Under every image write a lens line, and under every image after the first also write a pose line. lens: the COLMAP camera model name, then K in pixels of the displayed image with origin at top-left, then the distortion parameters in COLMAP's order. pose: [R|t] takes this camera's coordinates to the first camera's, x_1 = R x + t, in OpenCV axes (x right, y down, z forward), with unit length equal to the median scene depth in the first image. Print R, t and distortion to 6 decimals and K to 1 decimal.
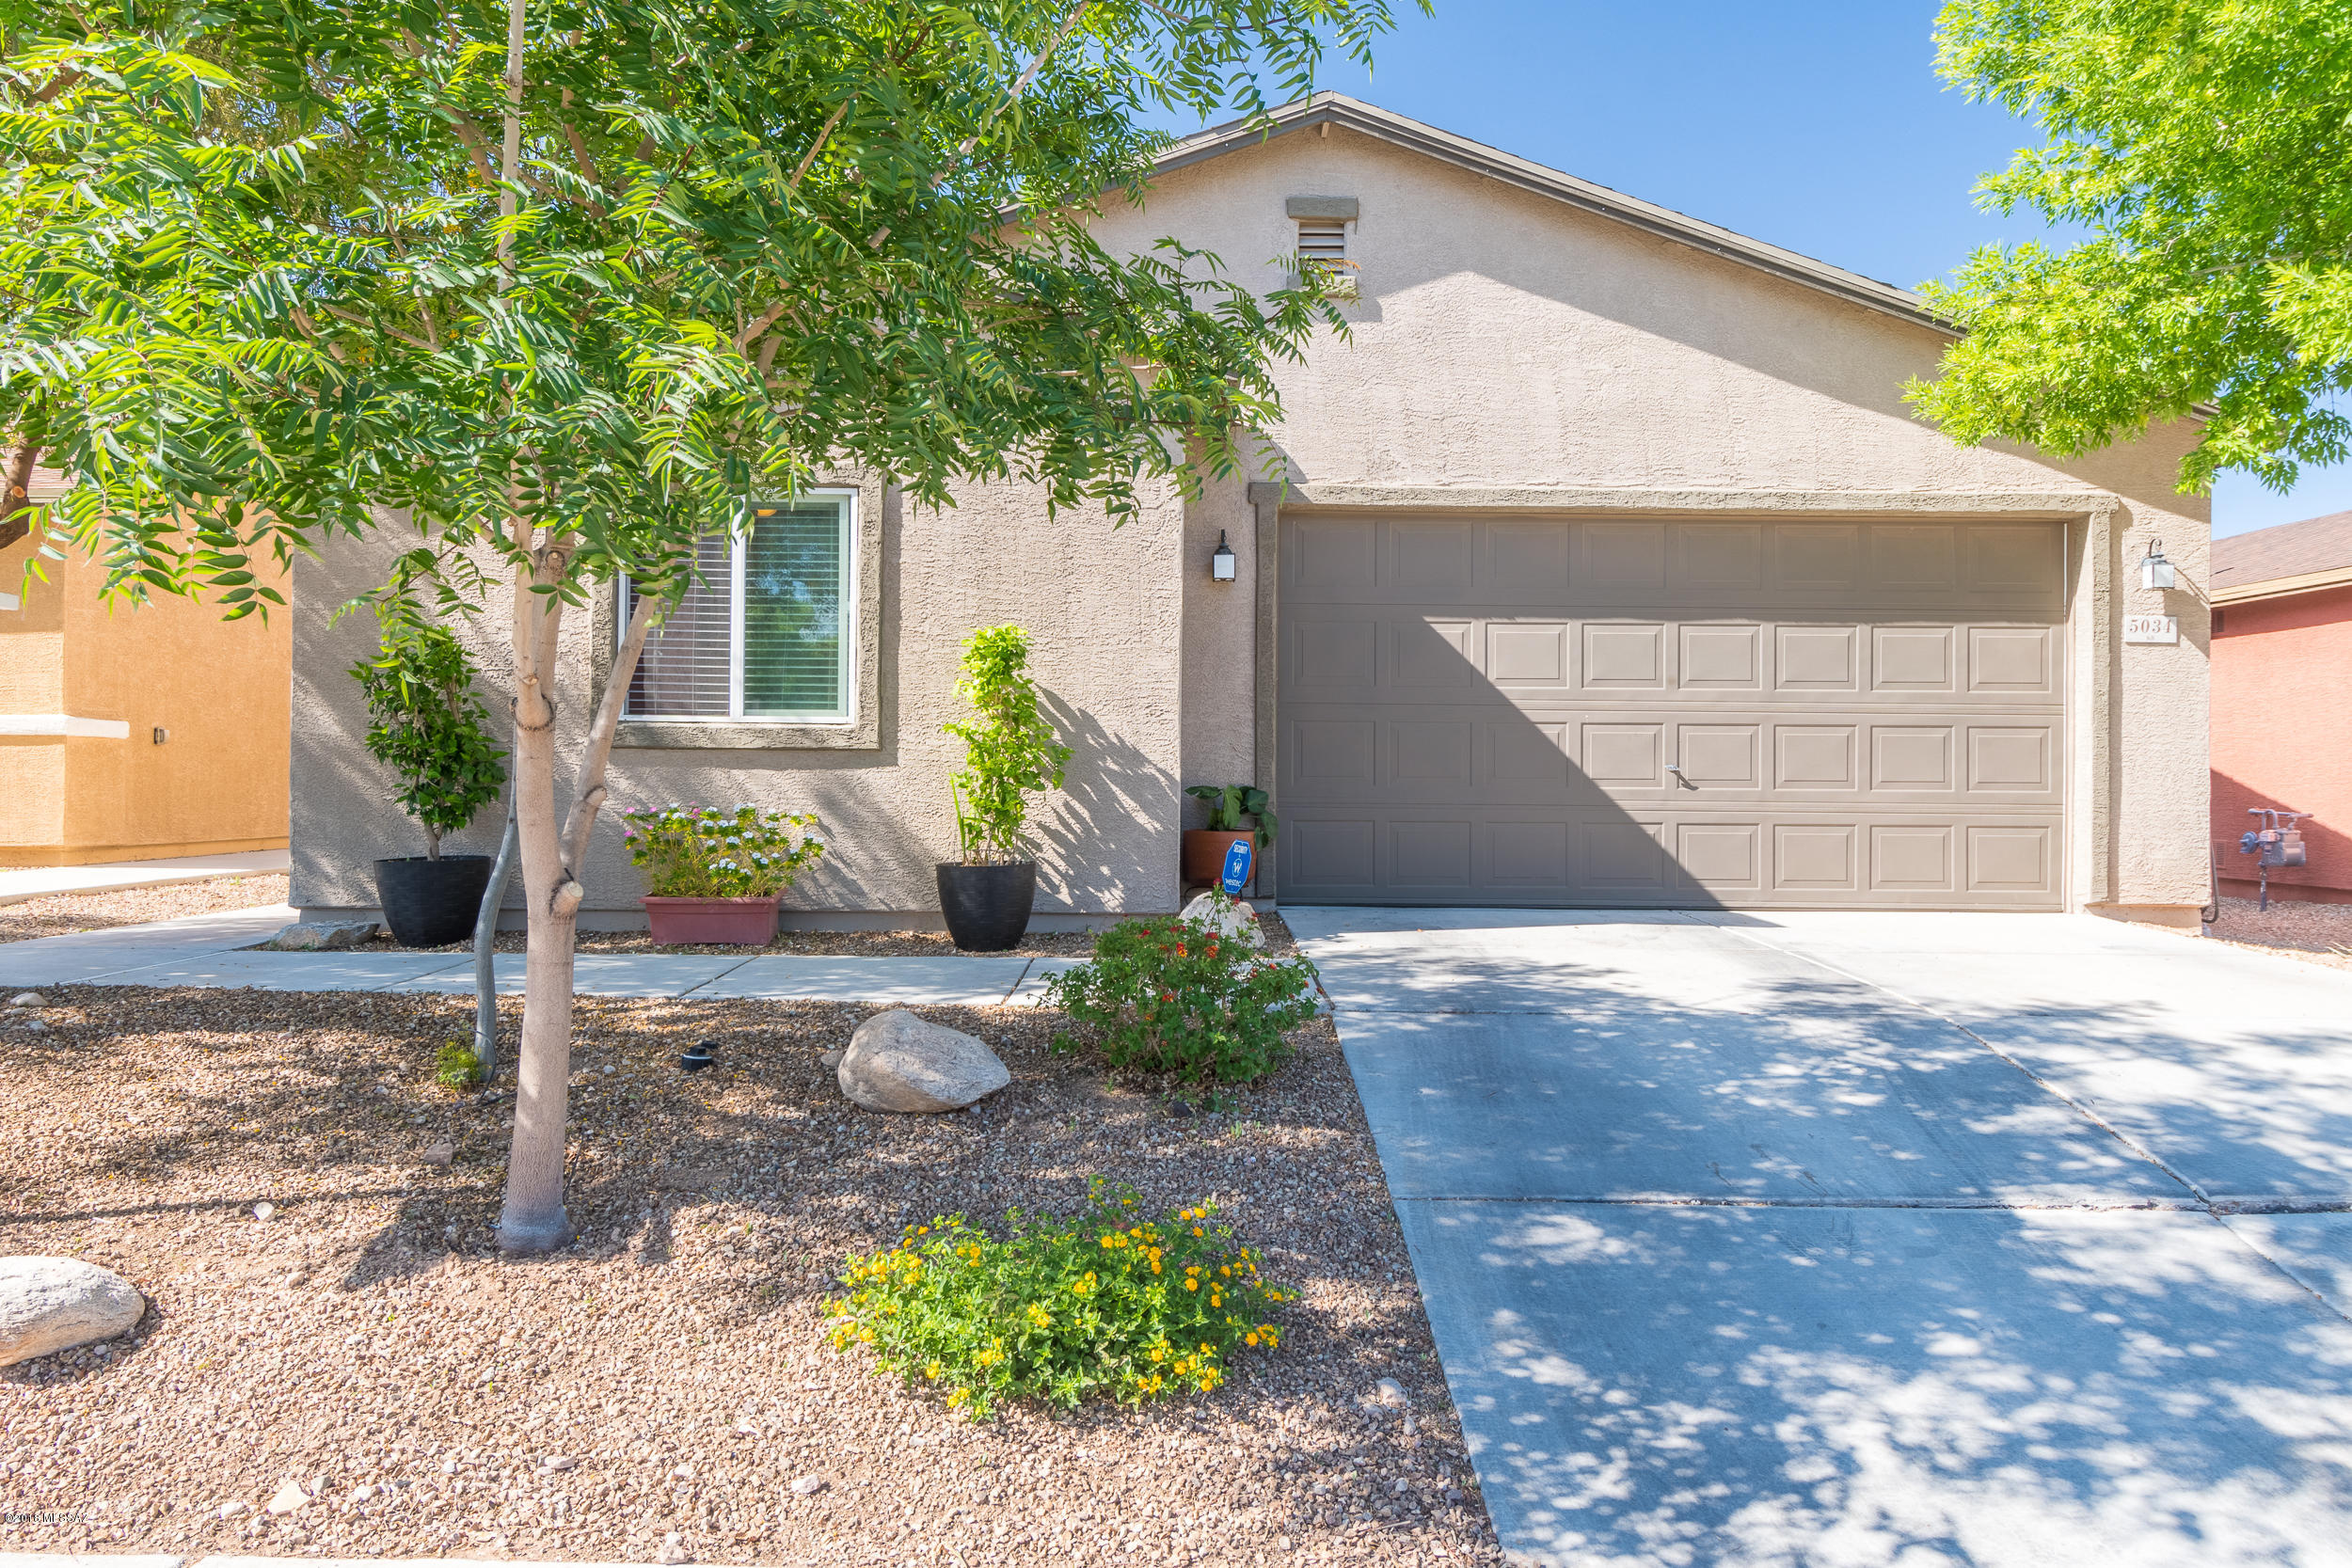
lens RADIAL K [[1543.1, 0, 1182.3], [0, 1543.1, 783.9], [0, 0, 1]] dist [0.005151, 0.005751]
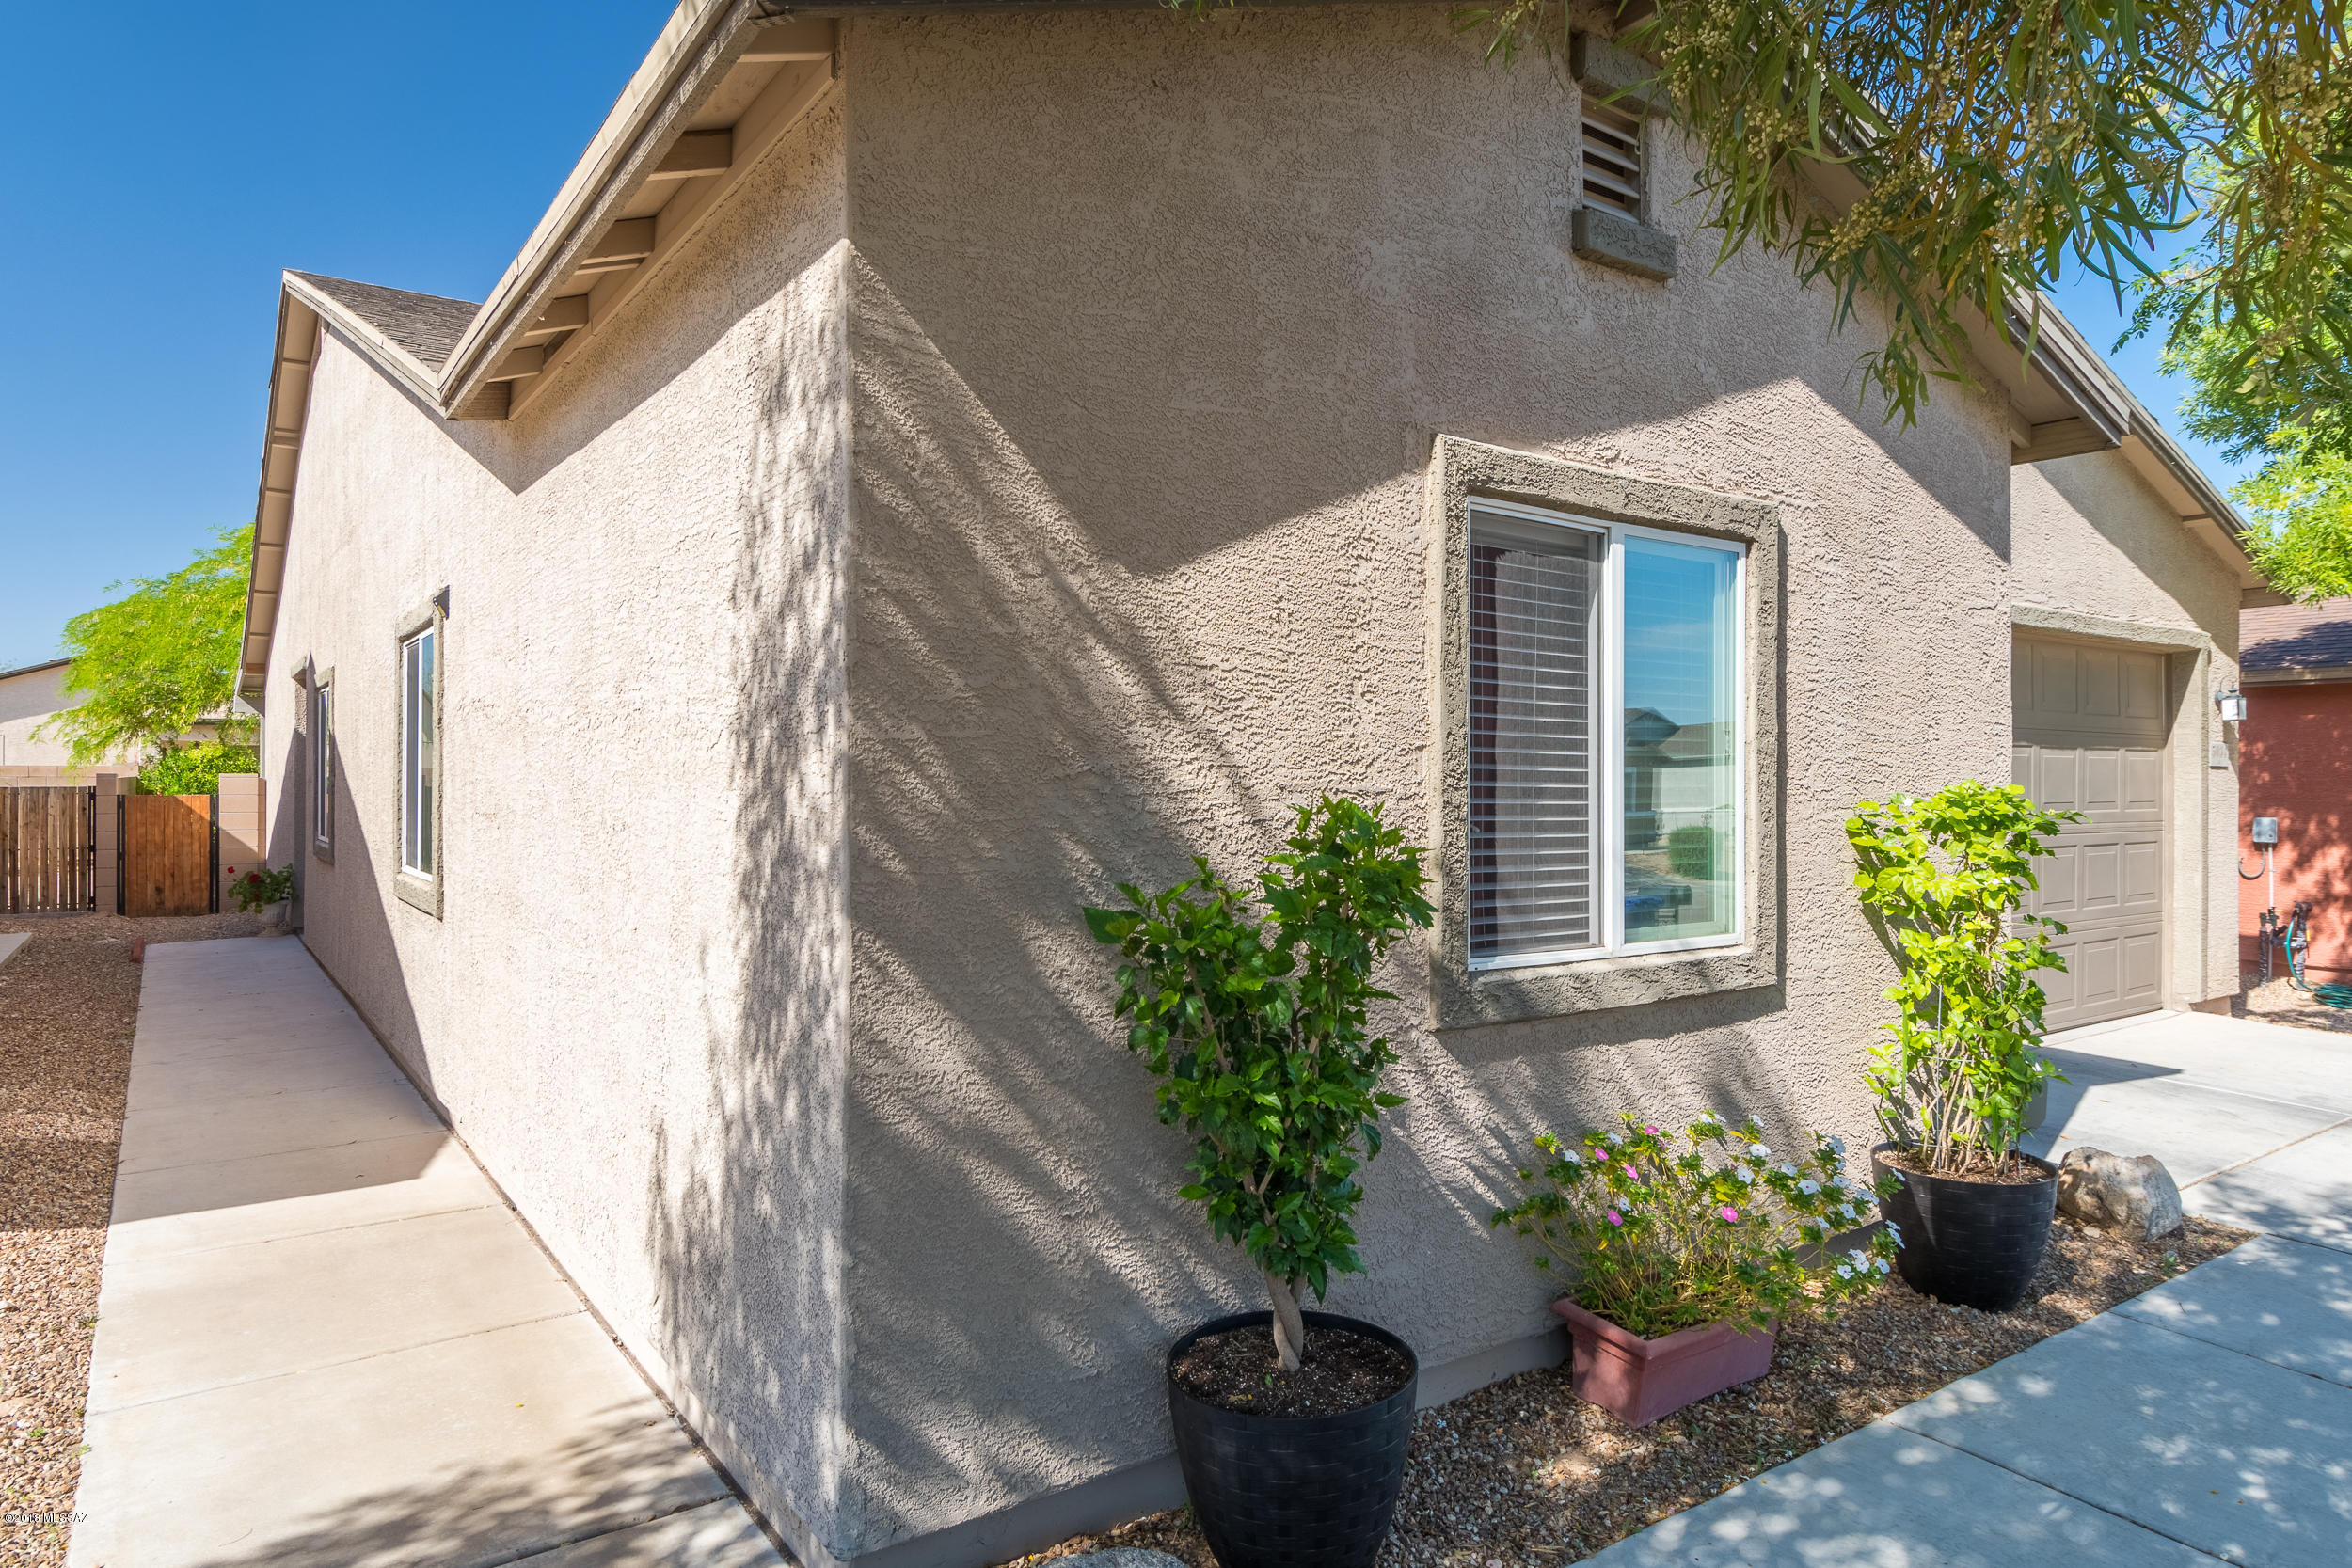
lens RADIAL K [[1411.9, 0, 1177.9], [0, 1411.9, 790.7], [0, 0, 1]] dist [0.002012, -0.000893]
pose [[0.830498, -0.007623, 0.556969, -0.579093], [-0.000258, 0.999901, 0.014069, -0.087931], [-0.557022, -0.011828, 0.830414, 0.567436]]
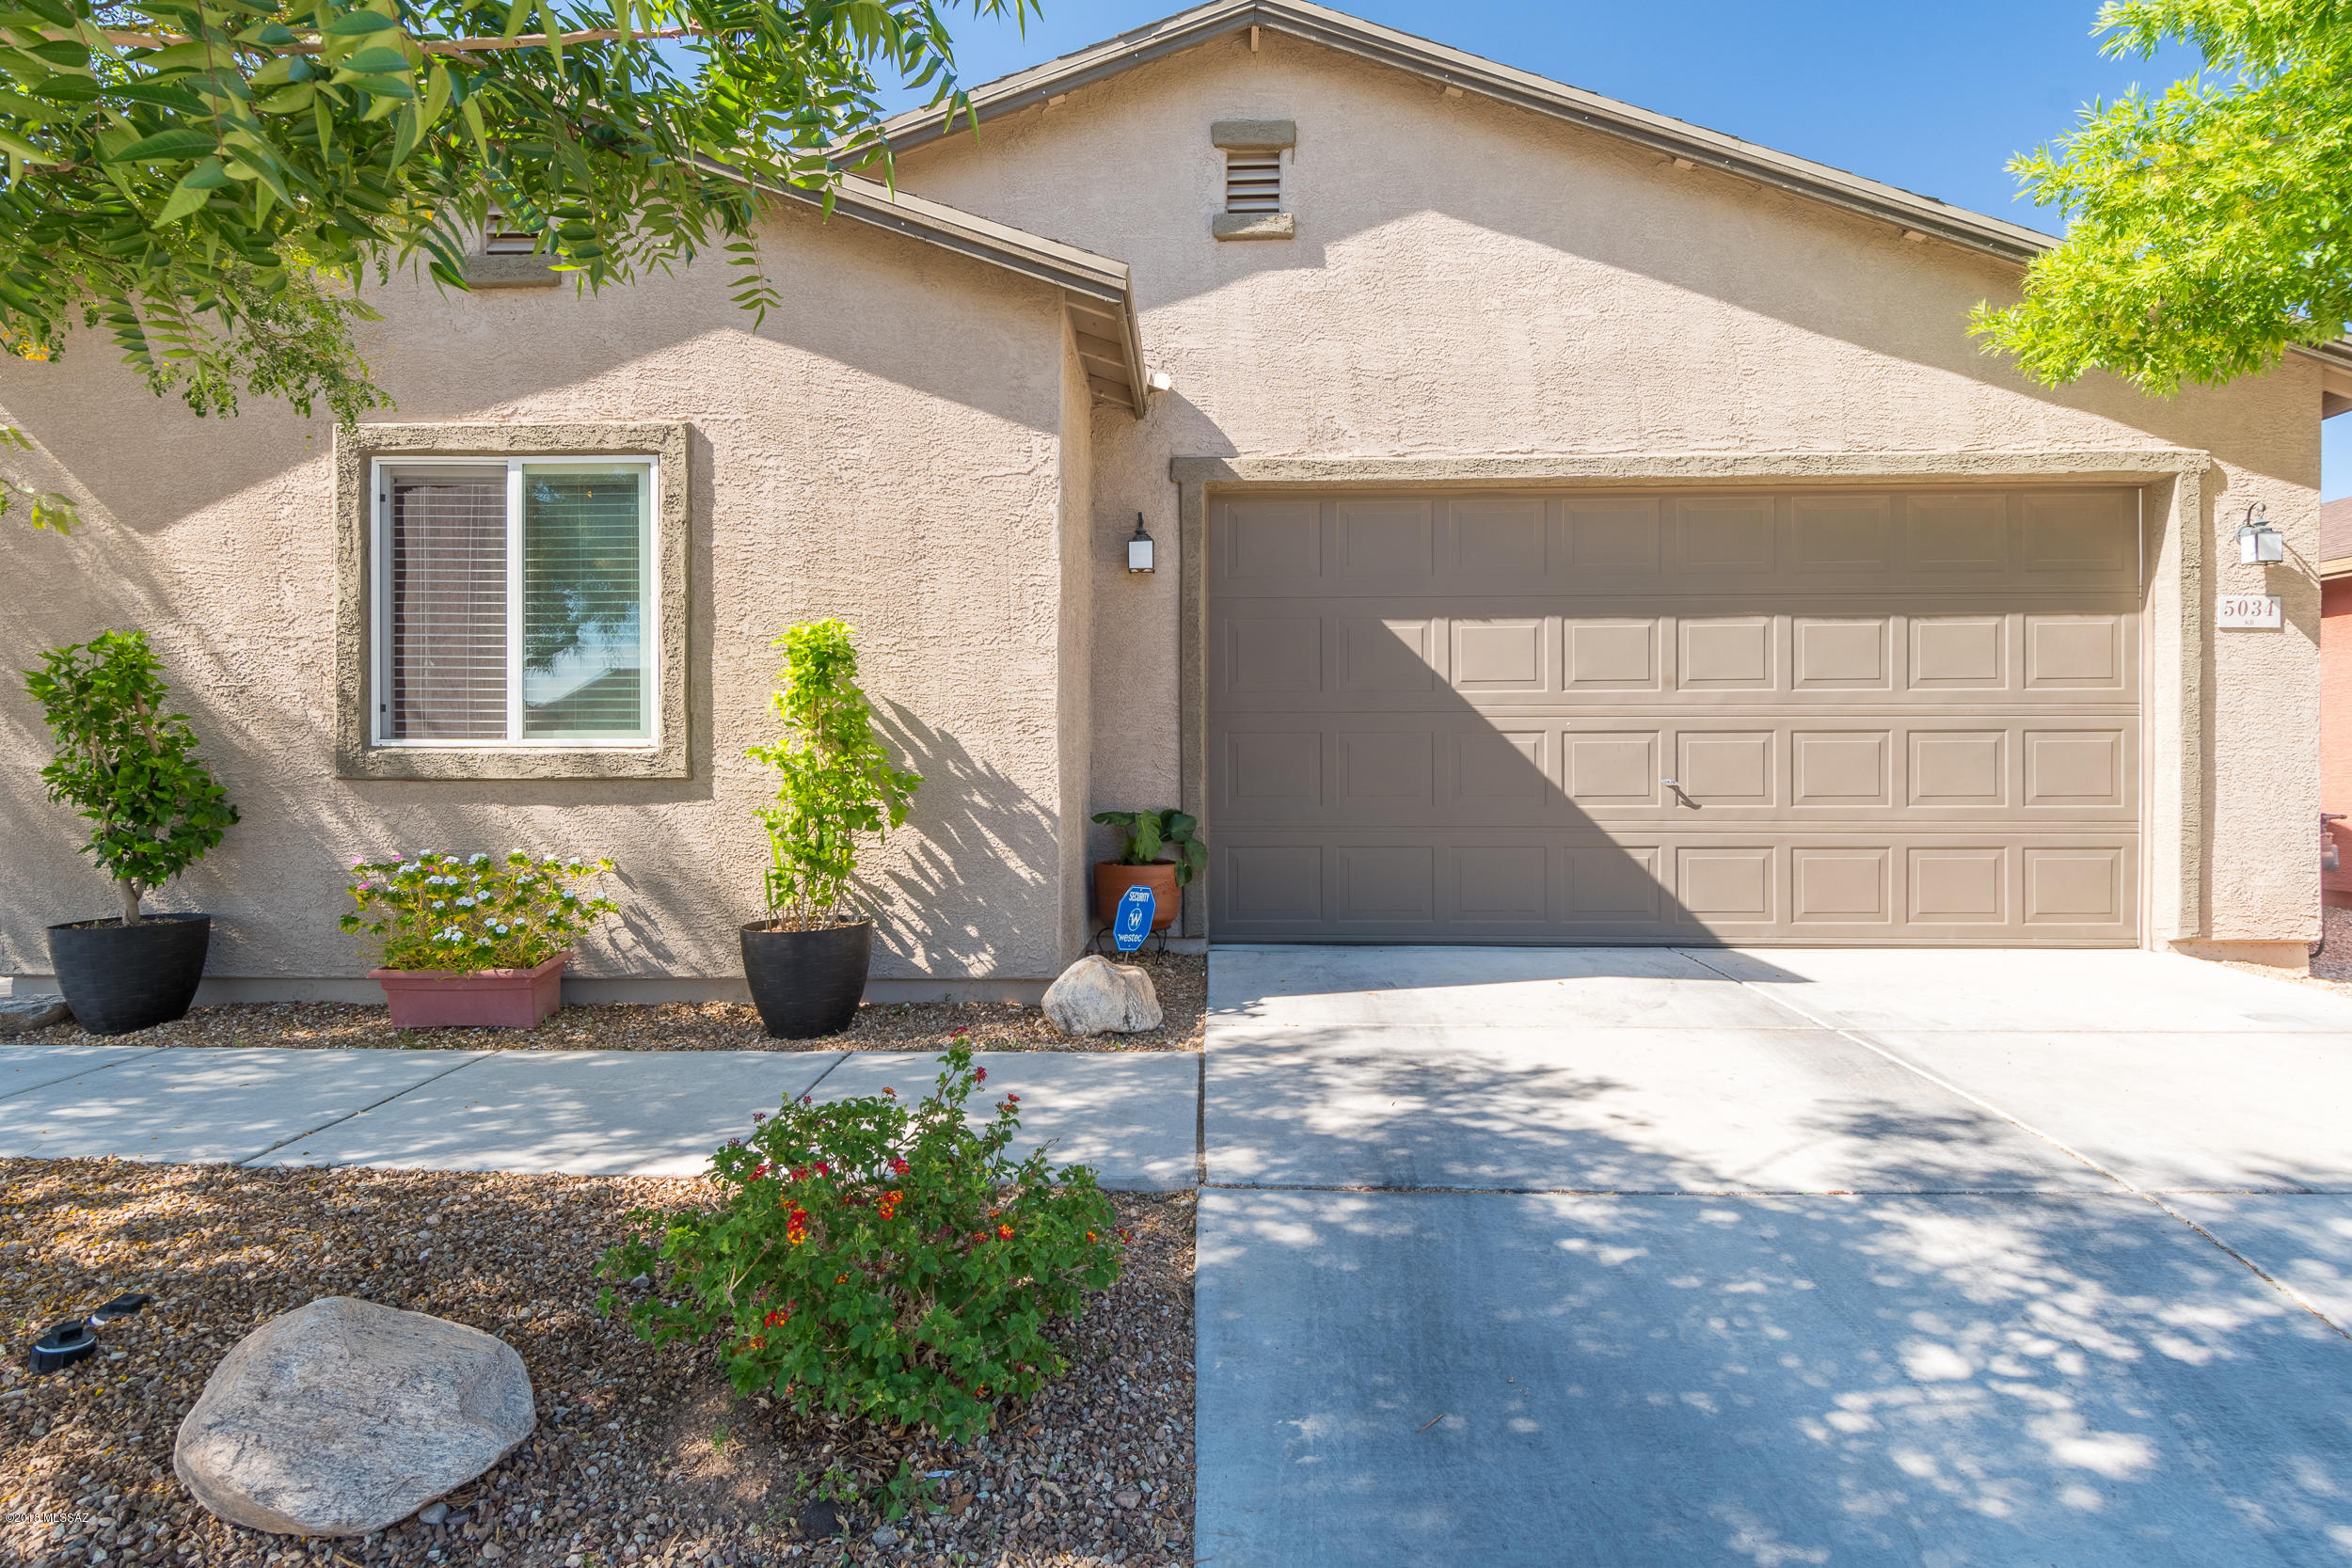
lens RADIAL K [[1228.7, 0, 1153.8], [0, 1228.7, 786.4], [0, 0, 1]] dist [0.021965, -0.024648]
pose [[0.999000, -0.009487, -0.043703, 0.062187], [0.010053, 0.999868, 0.012744, -0.020175], [0.043576, -0.013170, 0.998963, 0.309352]]
